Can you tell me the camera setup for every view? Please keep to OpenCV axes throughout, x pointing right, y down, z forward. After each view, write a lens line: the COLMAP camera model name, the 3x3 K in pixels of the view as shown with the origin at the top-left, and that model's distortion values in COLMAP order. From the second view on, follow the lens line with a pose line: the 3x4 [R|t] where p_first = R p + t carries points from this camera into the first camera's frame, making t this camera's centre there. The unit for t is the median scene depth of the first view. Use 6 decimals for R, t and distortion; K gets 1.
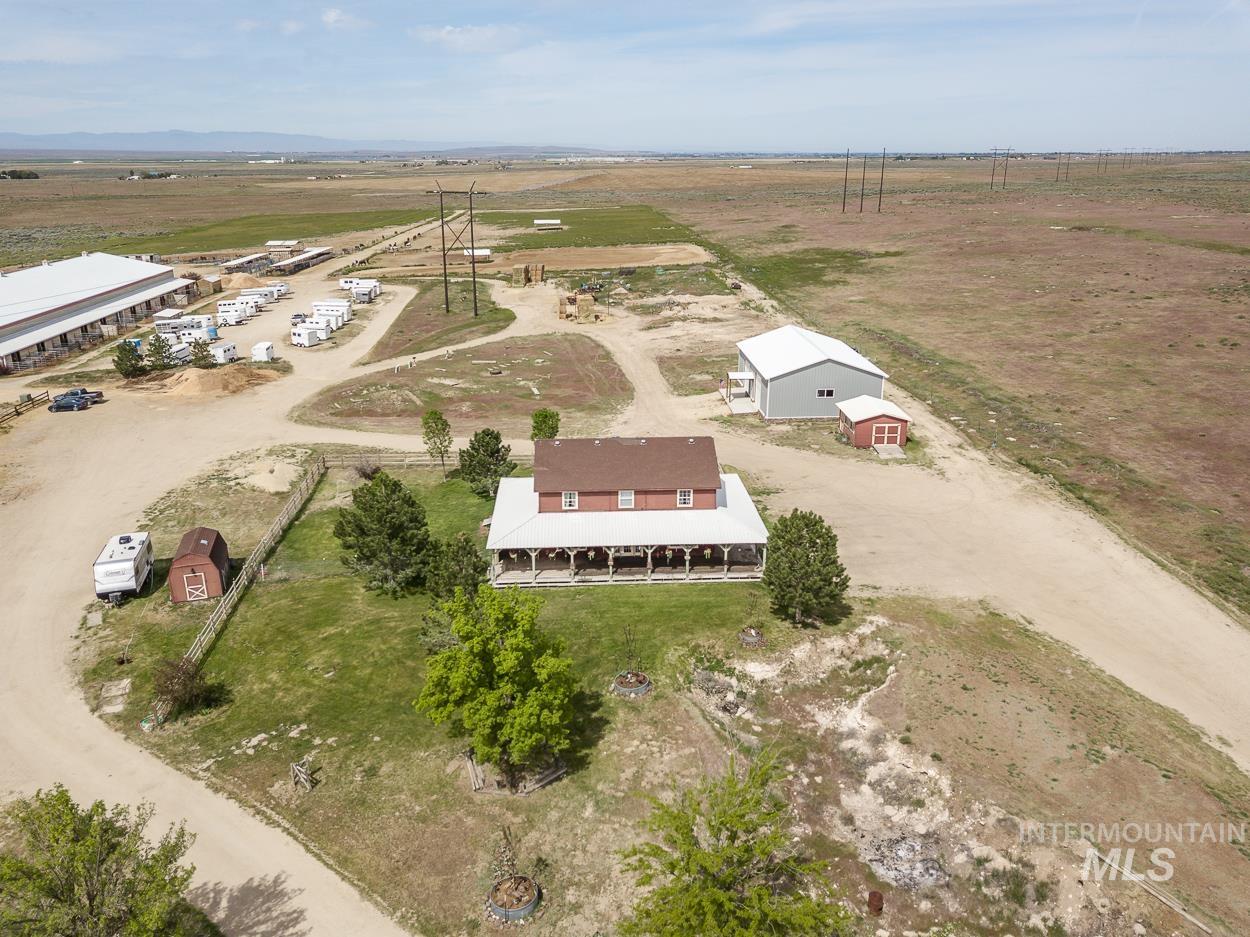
lens RADIAL K [[934.7, 0, 624.4], [0, 934.7, 506.9], [0, 0, 1]] dist [0.069893, -0.107629]
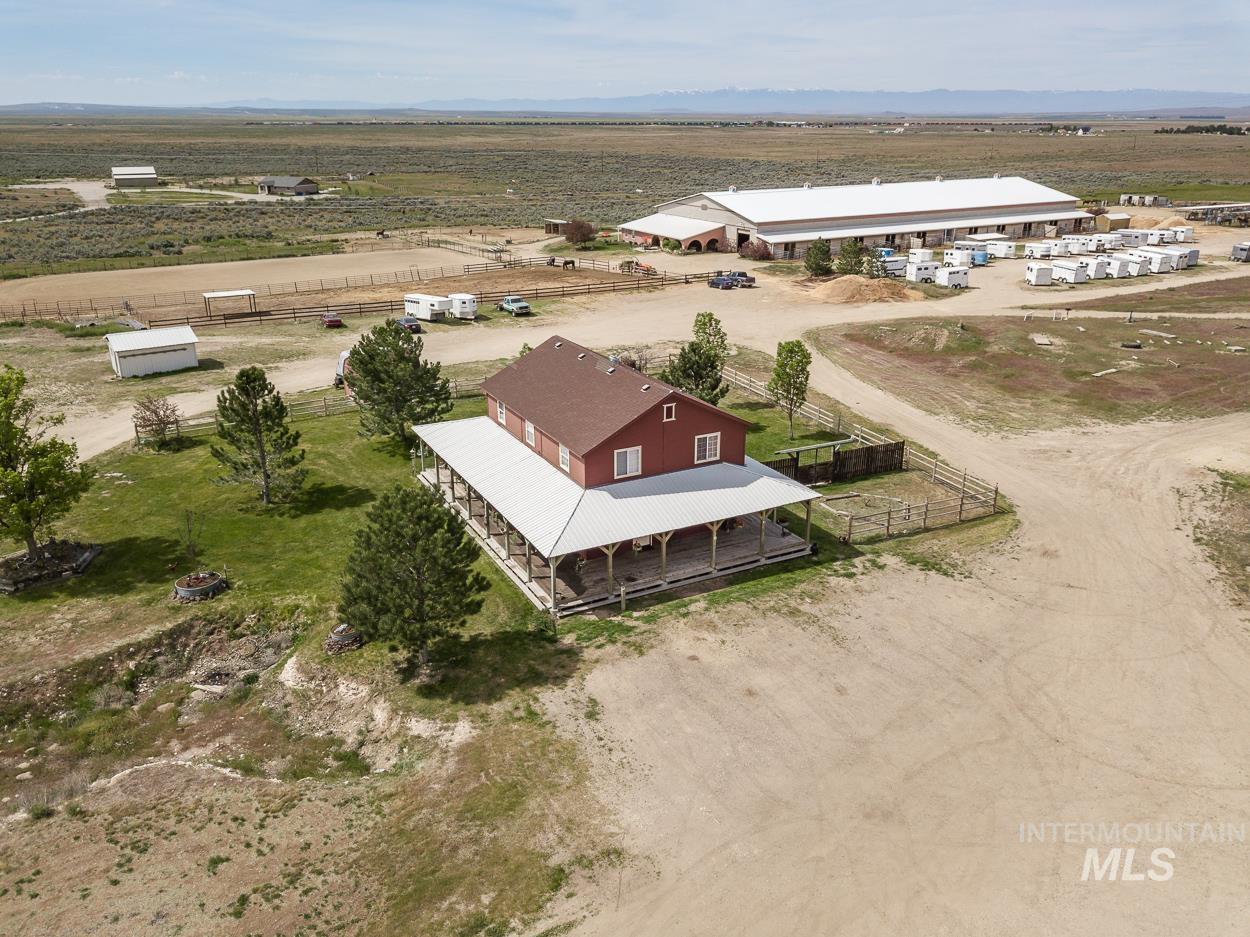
lens RADIAL K [[959.0, 0, 622.7], [0, 959.0, 462.6], [0, 0, 1]] dist [0.027365, -0.034762]
pose [[0.419960, 0.314236, -0.851405, 0.476300], [-0.323978, 0.928238, 0.182790, -0.102372], [0.847745, 0.199072, 0.491628, 0.503572]]
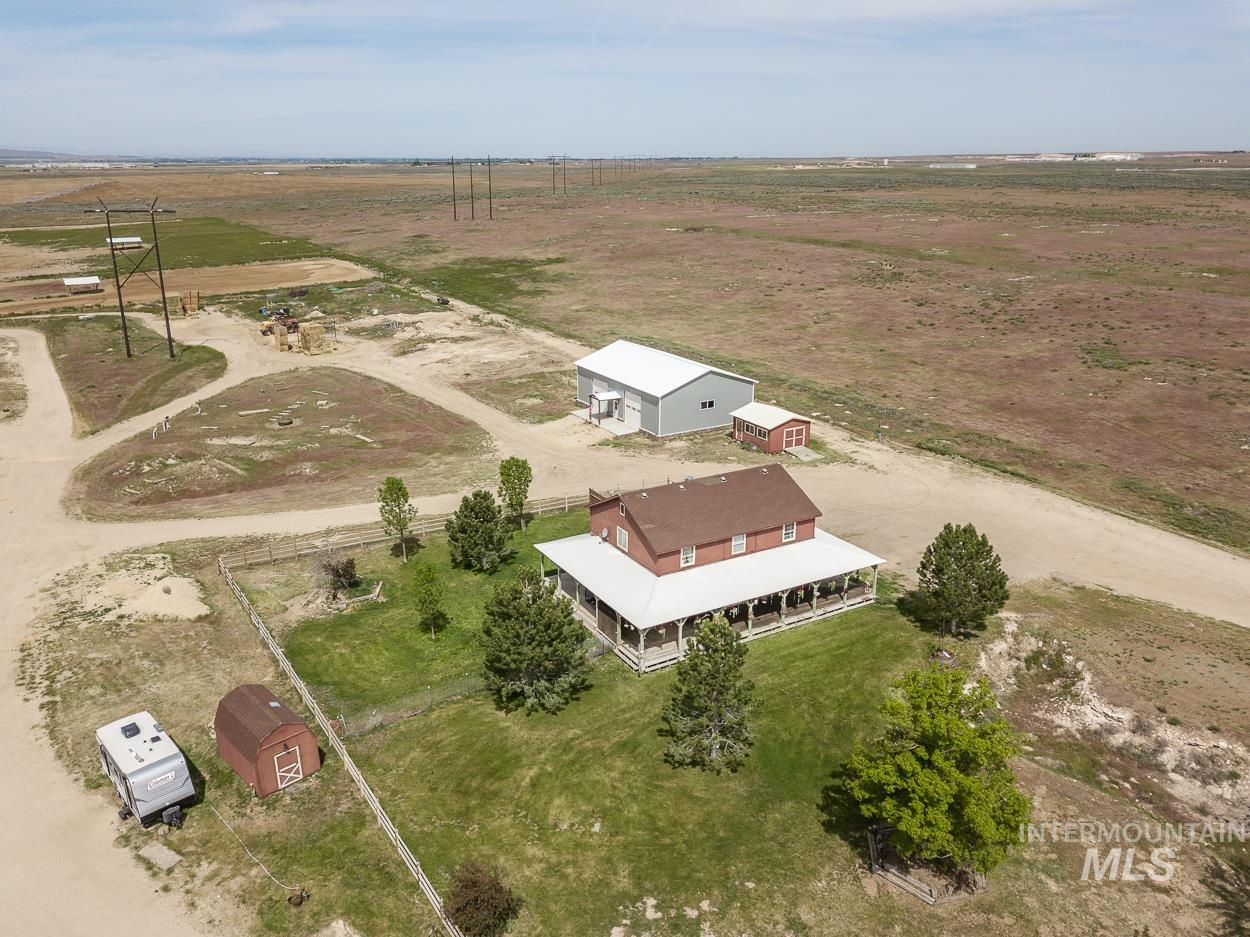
lens RADIAL K [[934.7, 0, 624.4], [0, 934.7, 506.9], [0, 0, 1]] dist [0.069893, -0.107629]
pose [[0.885654, -0.160659, 0.435667, -0.354874], [0.162621, 0.986134, 0.033066, -0.066926], [-0.434938, 0.041563, 0.899501, 0.154691]]
